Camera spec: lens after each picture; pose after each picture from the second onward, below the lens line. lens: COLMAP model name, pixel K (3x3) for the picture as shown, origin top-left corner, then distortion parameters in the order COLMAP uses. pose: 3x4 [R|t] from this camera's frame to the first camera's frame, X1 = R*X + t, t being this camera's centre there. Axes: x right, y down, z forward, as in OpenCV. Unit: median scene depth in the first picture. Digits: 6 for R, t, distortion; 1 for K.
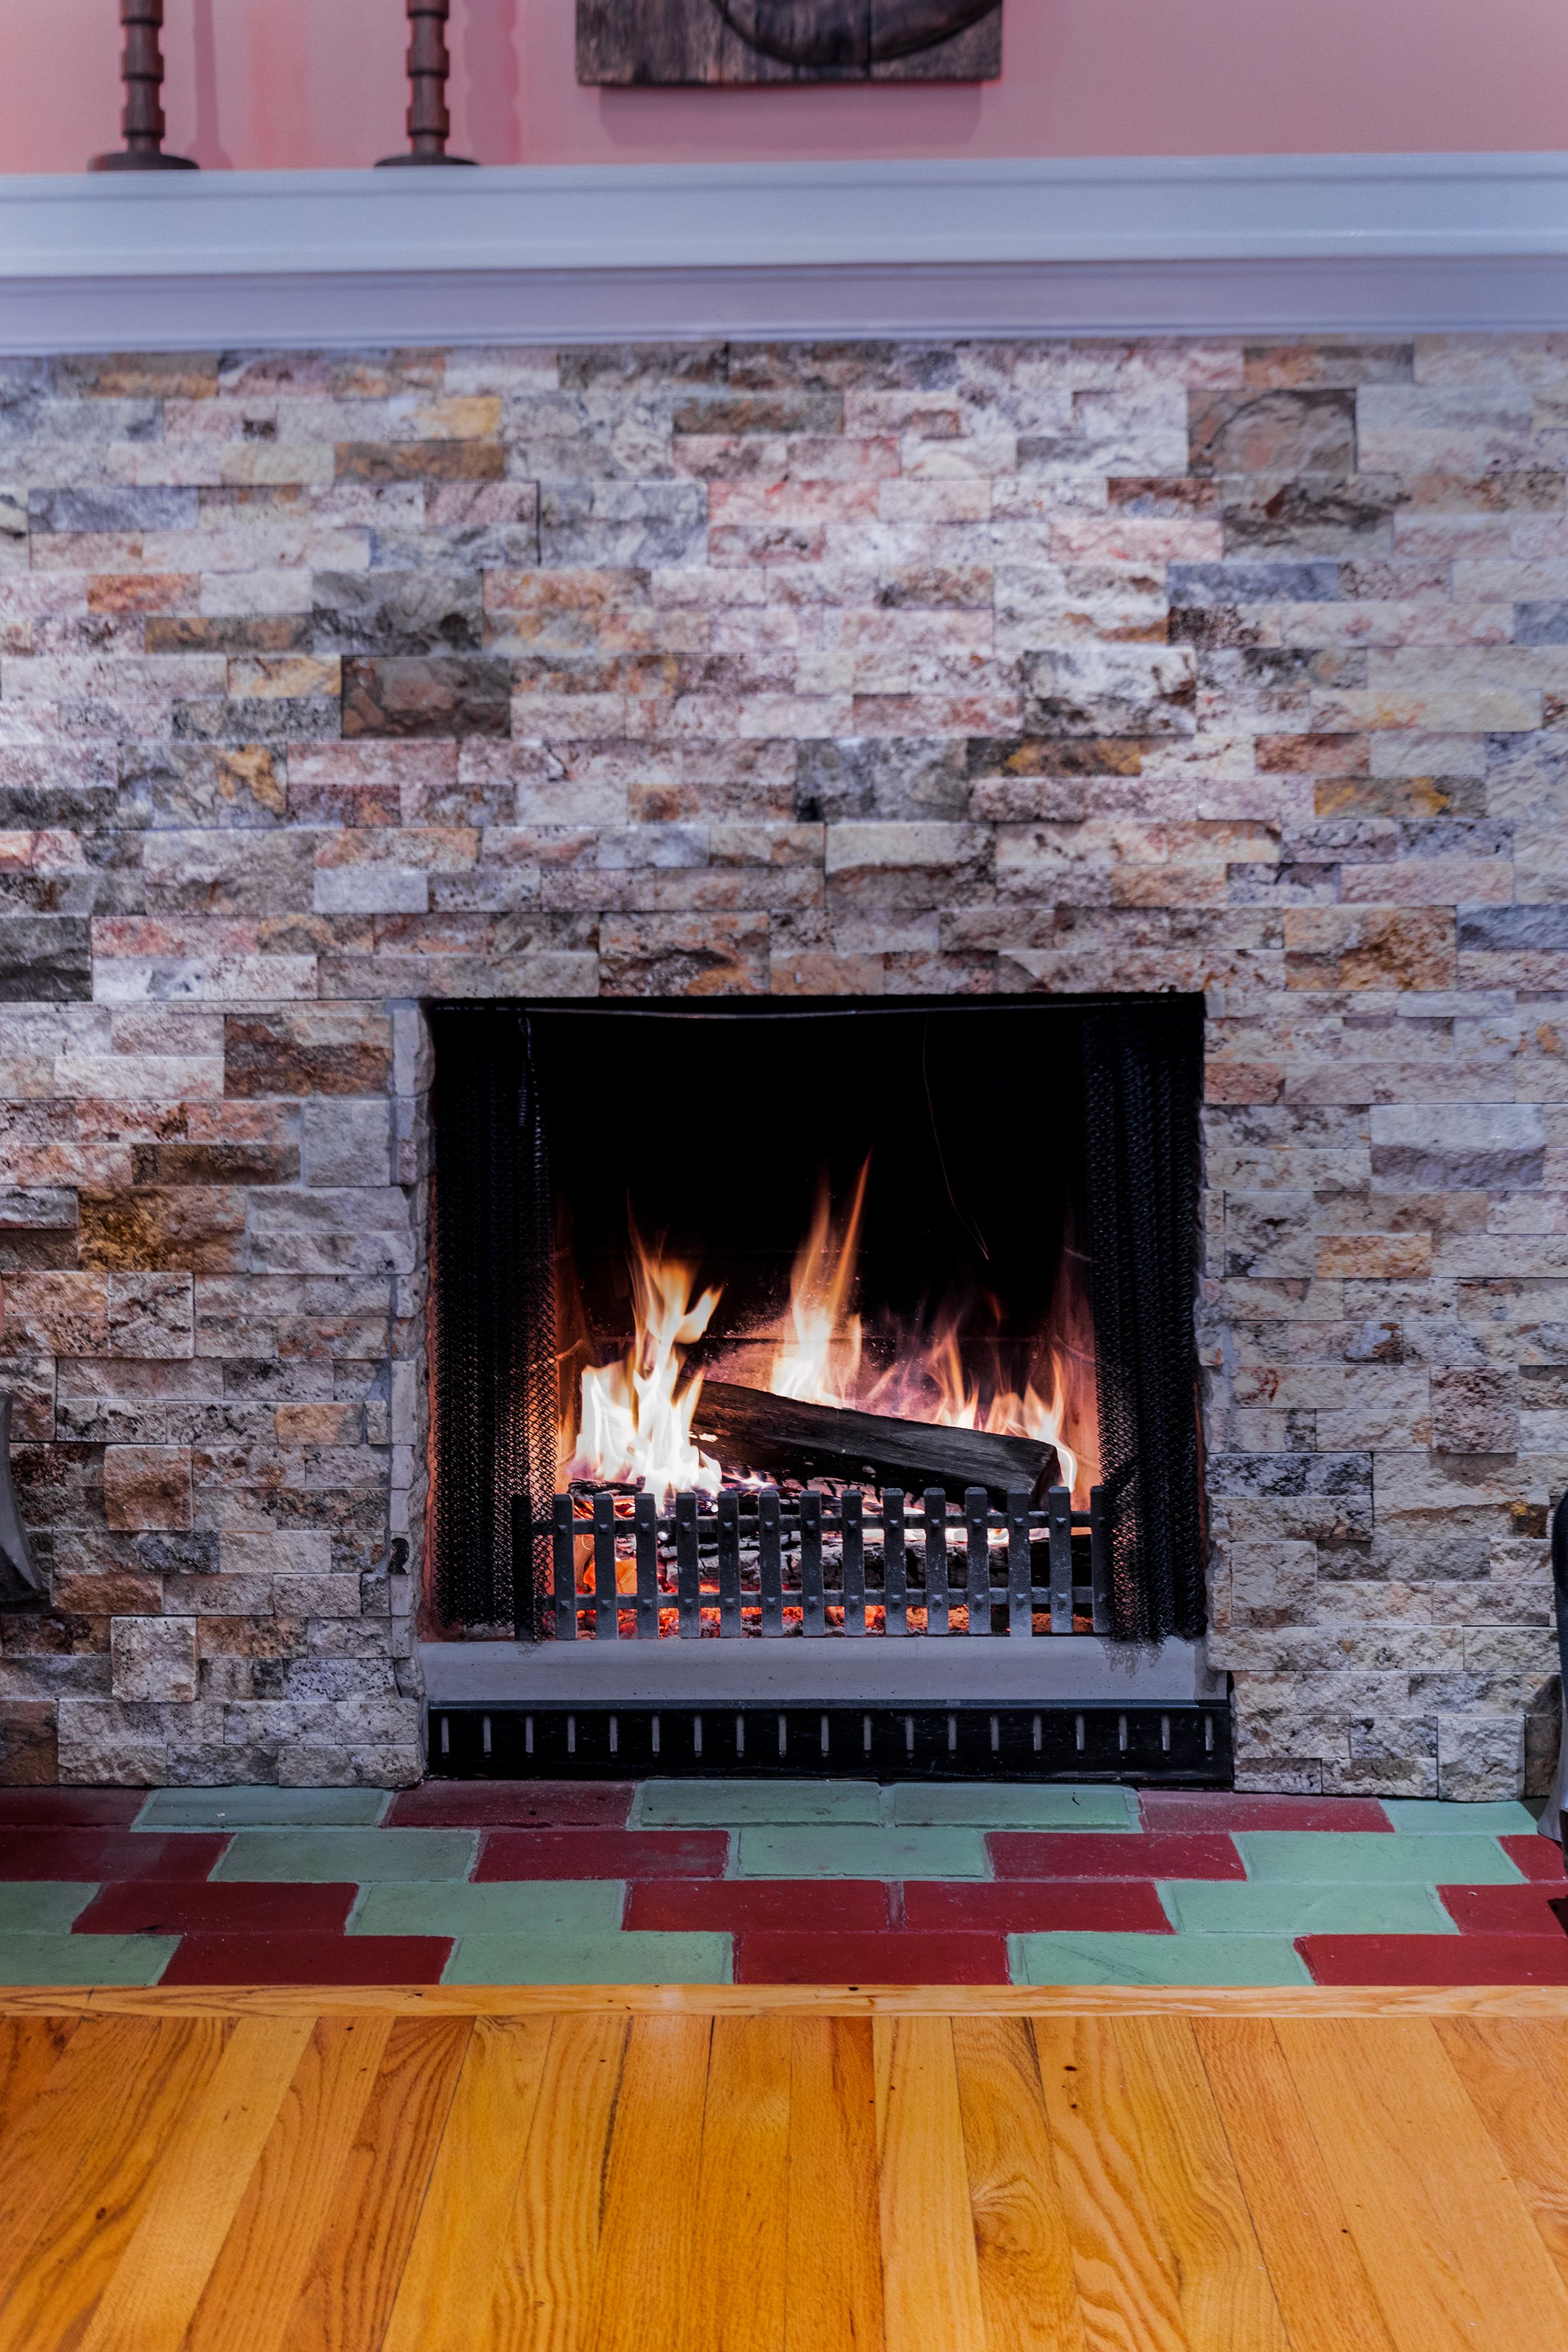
lens RADIAL K [[2342.7, 0, 812.5], [0, 2342.7, 1014.6], [0, 0, 1]] dist [0.010958, 0.000000]
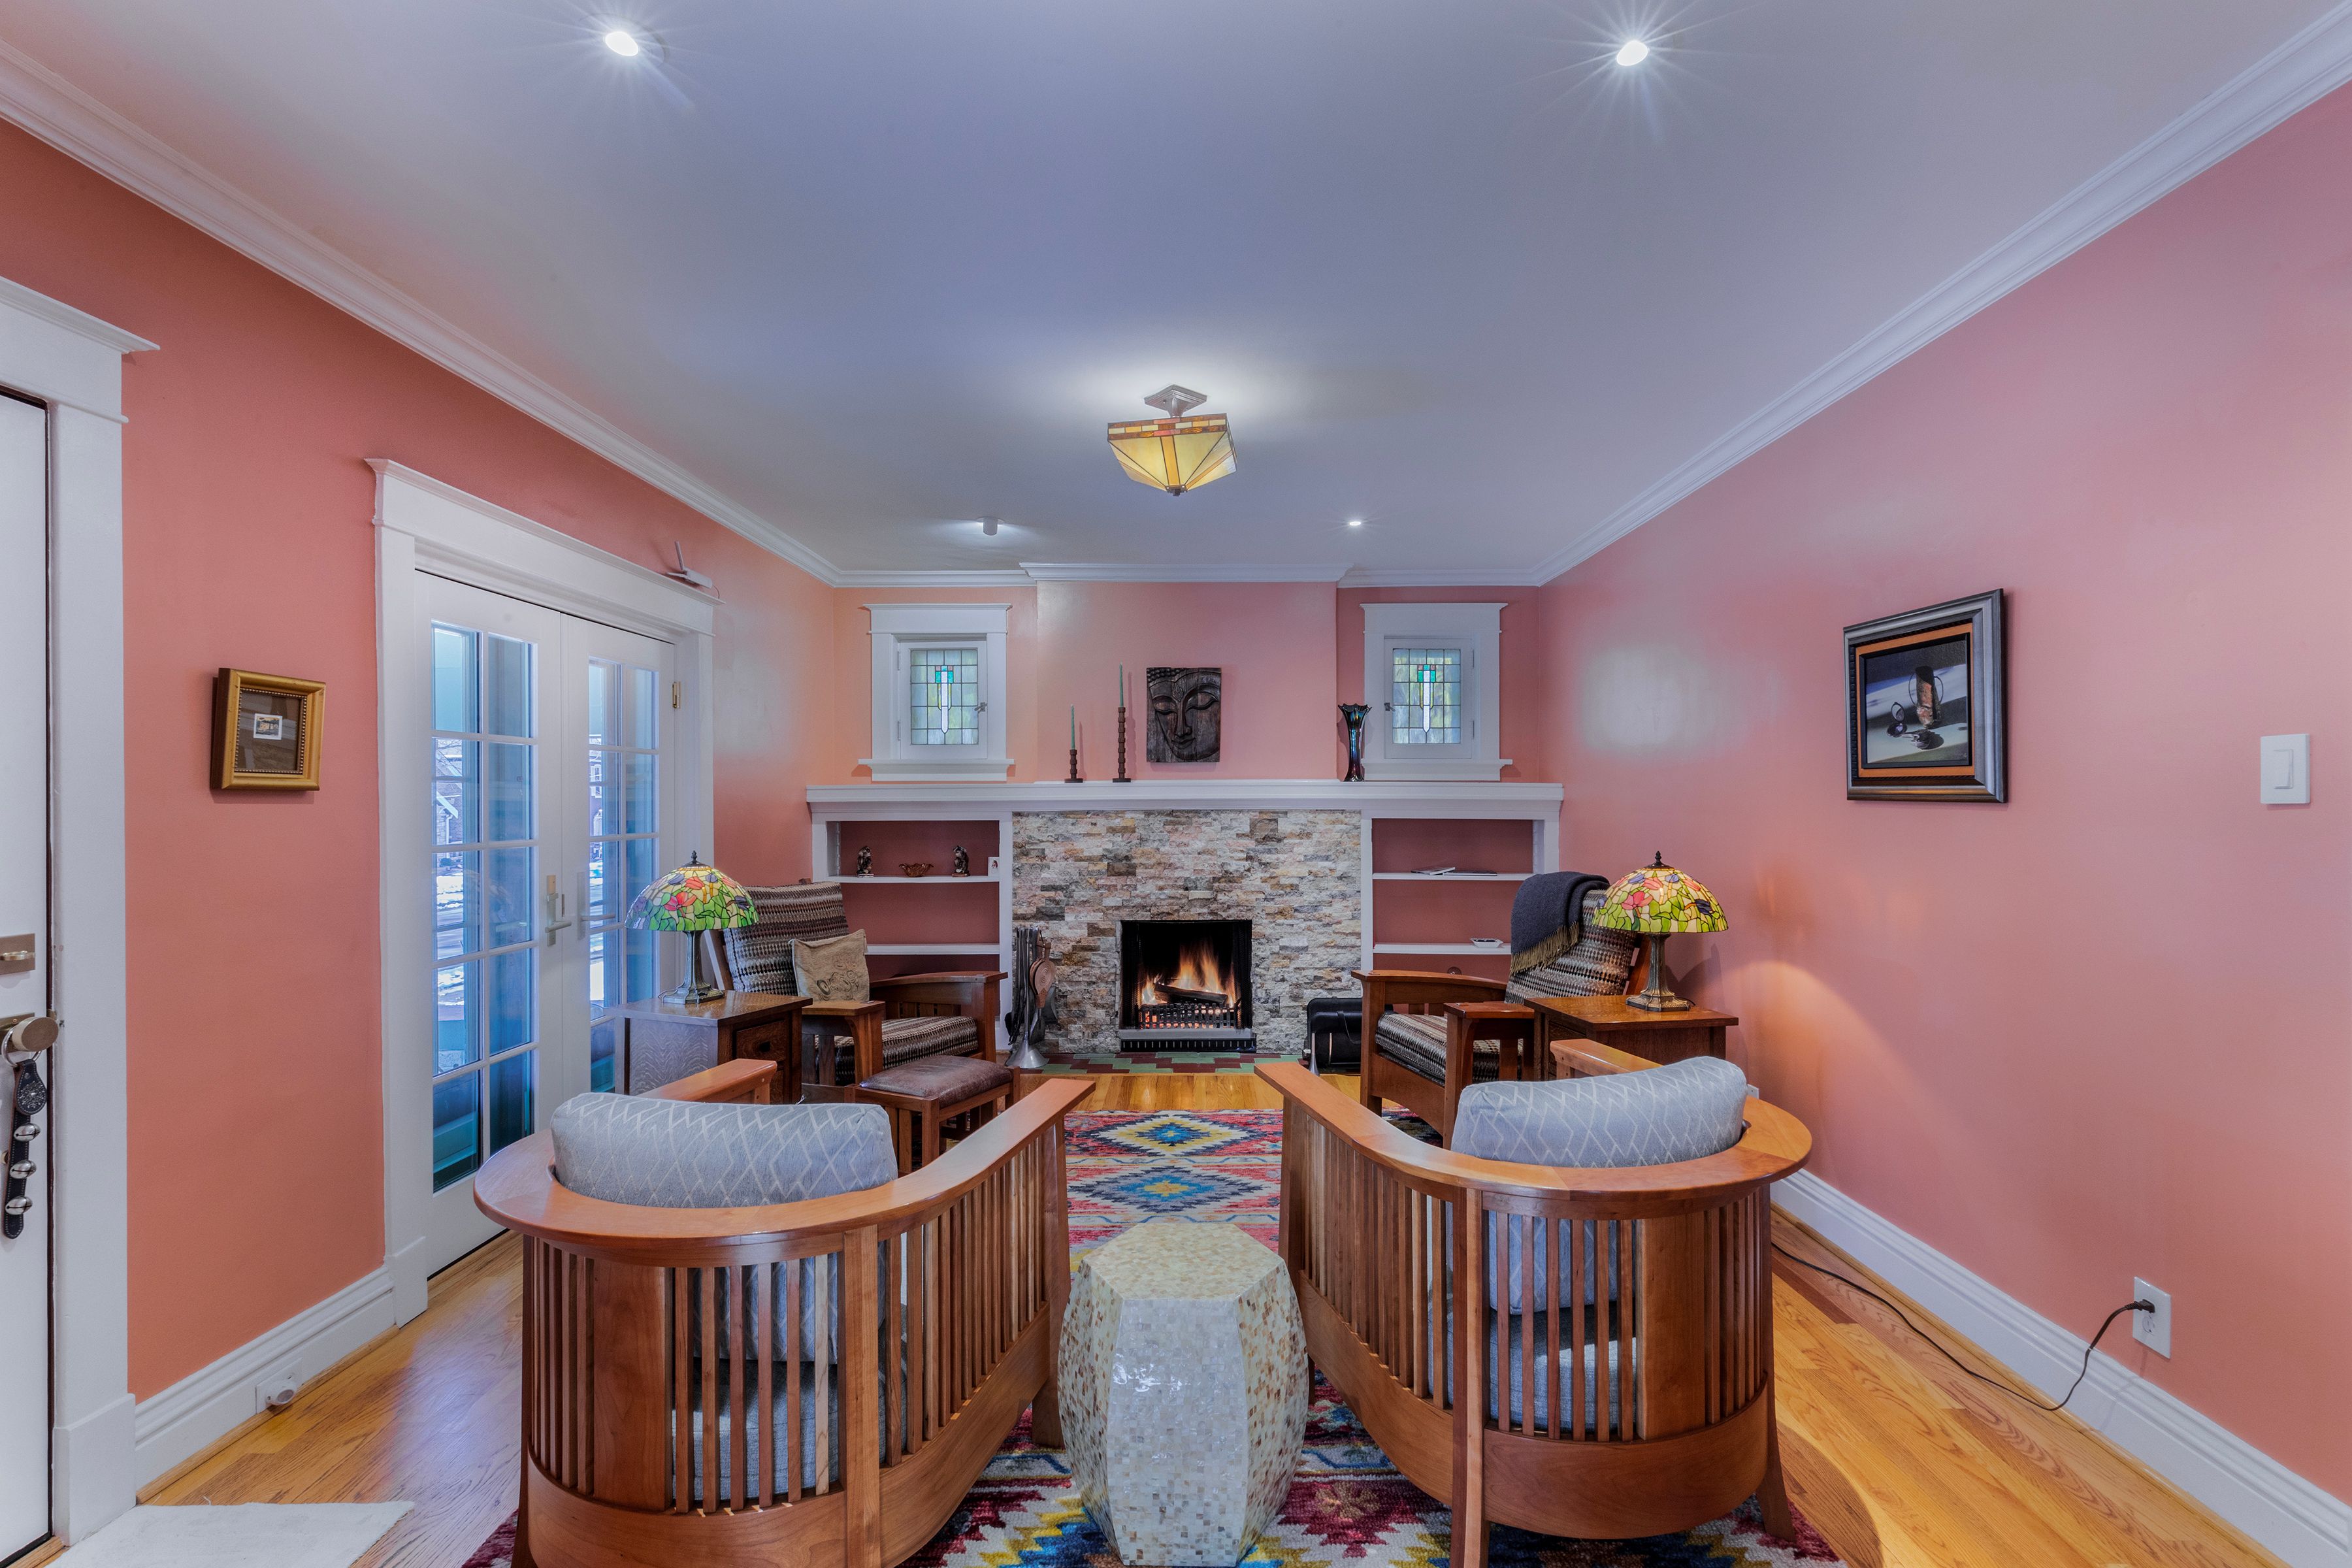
lens RADIAL K [[1058.8, 0, 1206.8], [0, 1058.8, 793.6], [0, 0, 1]] dist [0.013989, -0.002086]
pose [[0.999746, 0.004254, 0.022147, -0.009395], [-0.004163, 0.999983, -0.004154, -0.318511], [-0.022164, 0.004061, 0.999746, -1.693651]]
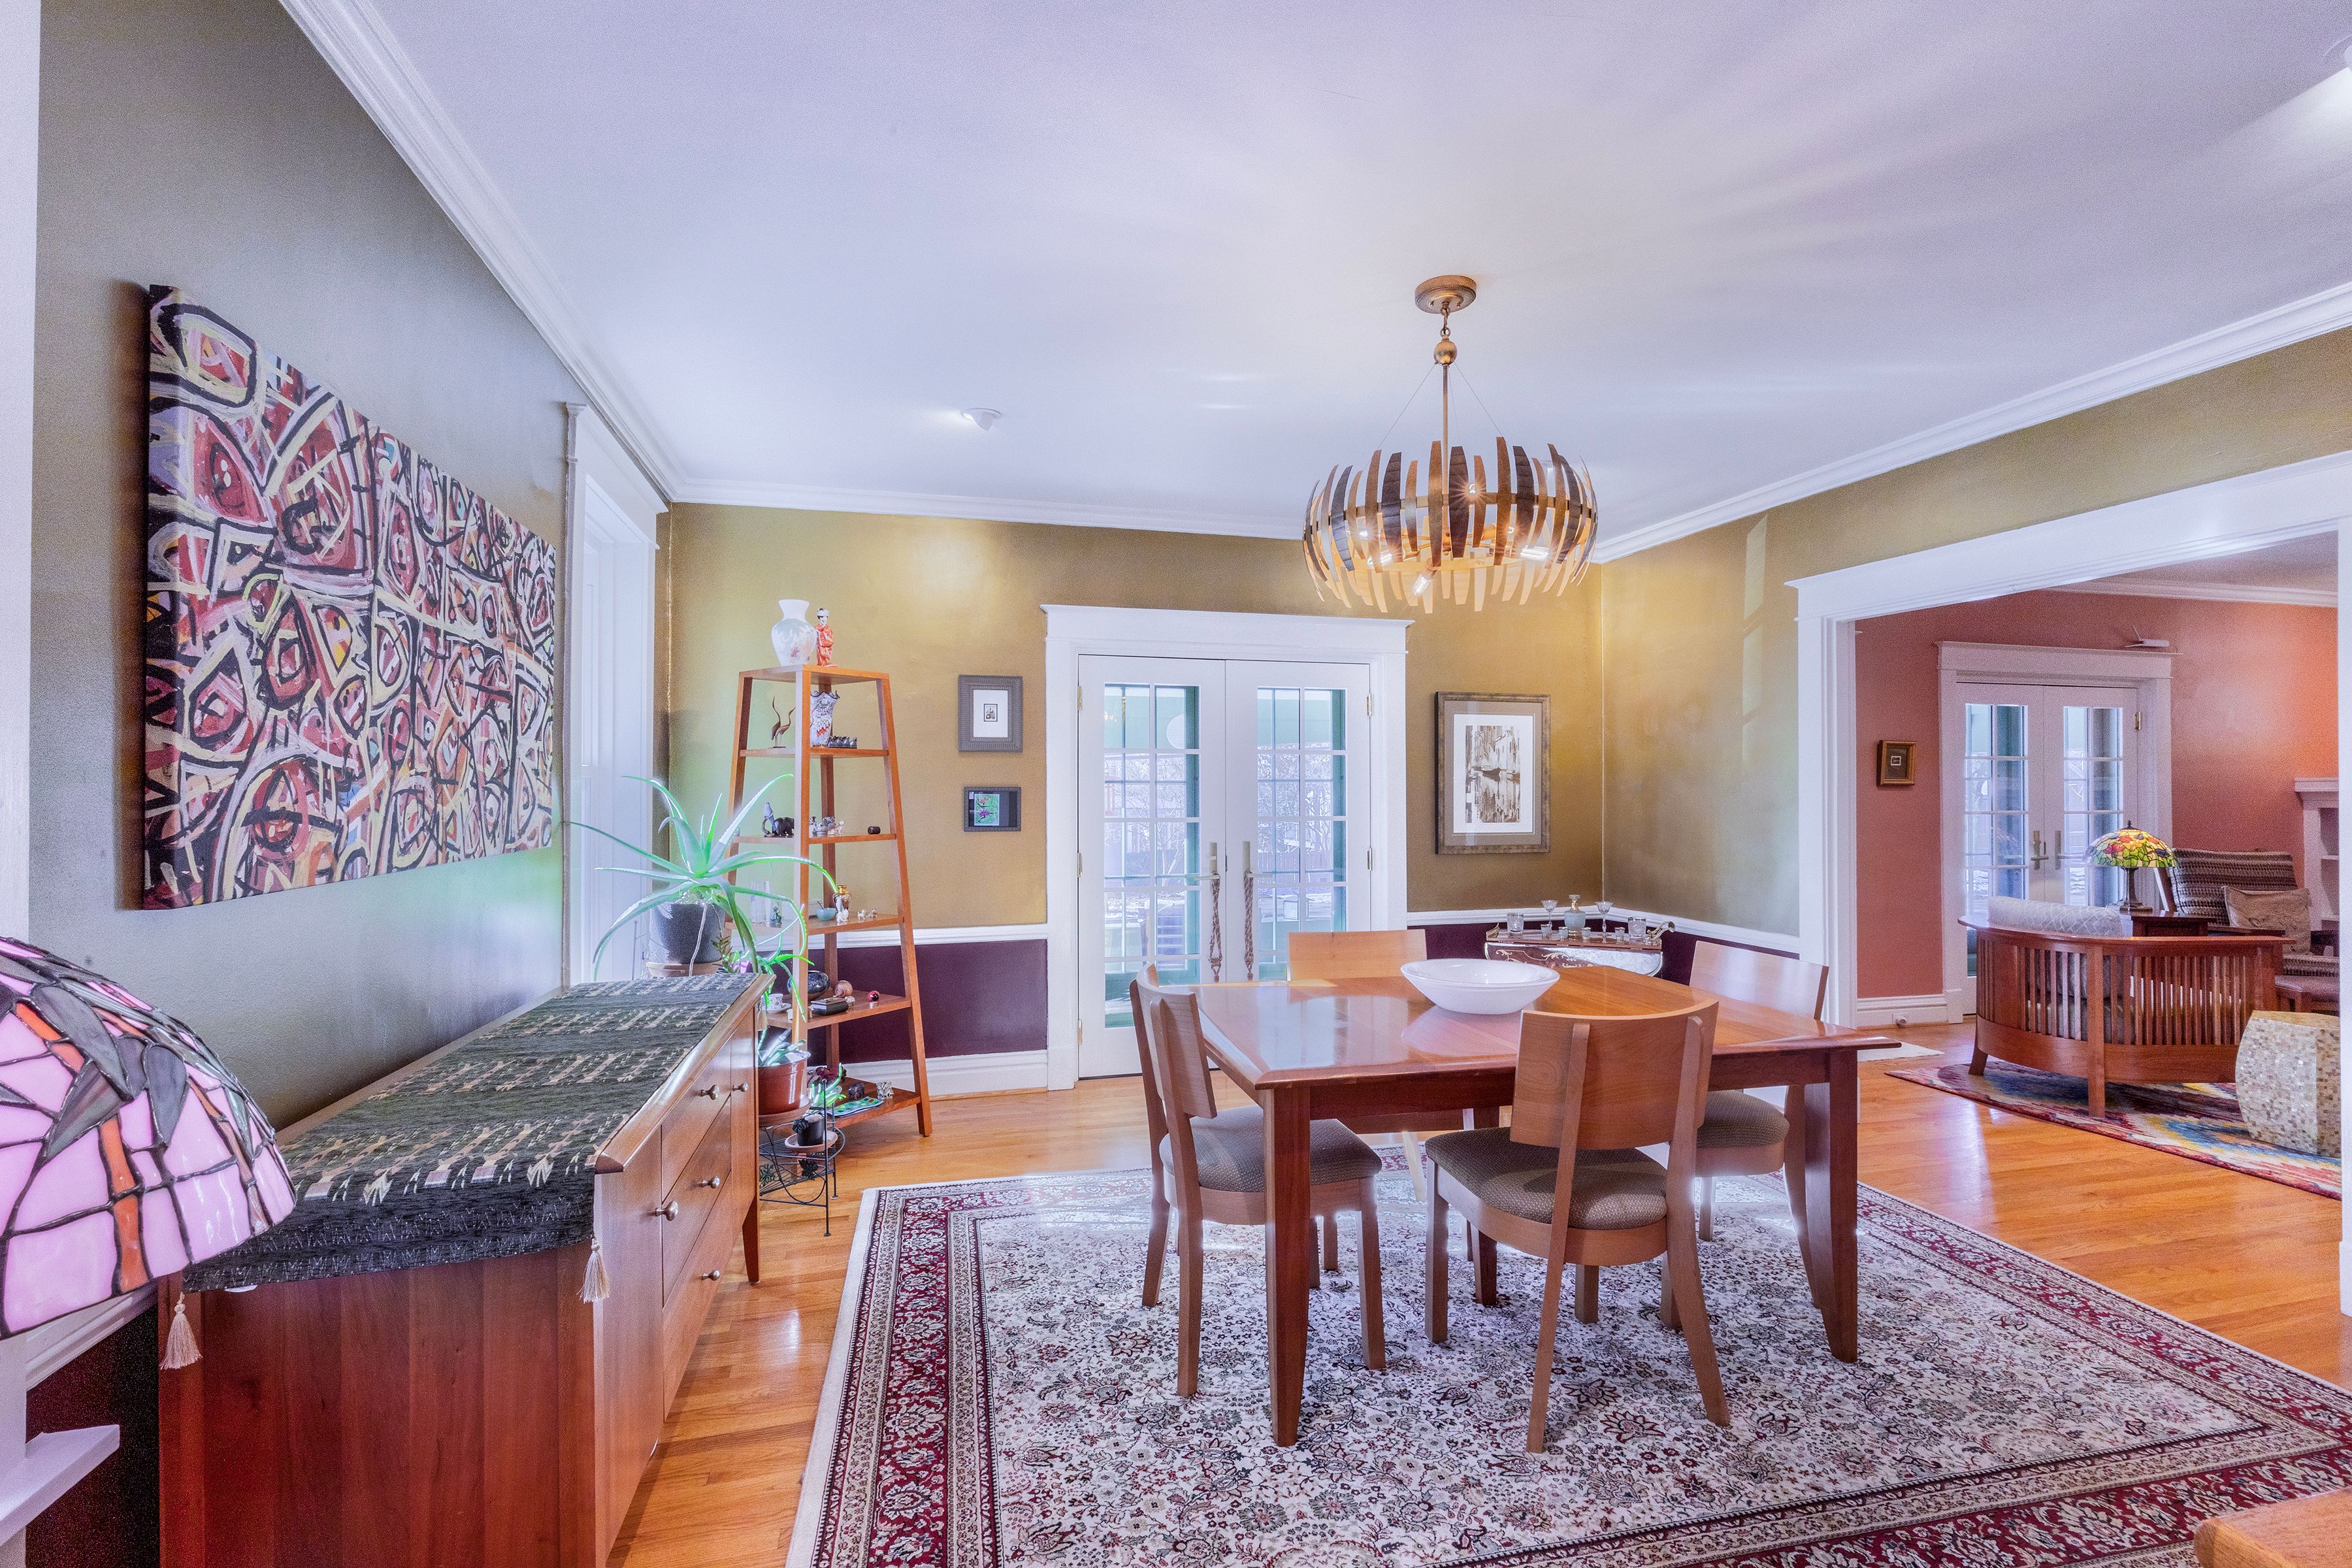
lens RADIAL K [[1058.8, 0, 1189.2], [0, 1058.8, 790.2], [0, 0, 1]] dist [0.013989, -0.002086]
pose [[0.278221, 0.003832, -0.960510, 1.256701], [-0.001179, 0.999993, 0.003648, -0.317267], [0.960516, 0.000118, 0.278223, -3.178738]]
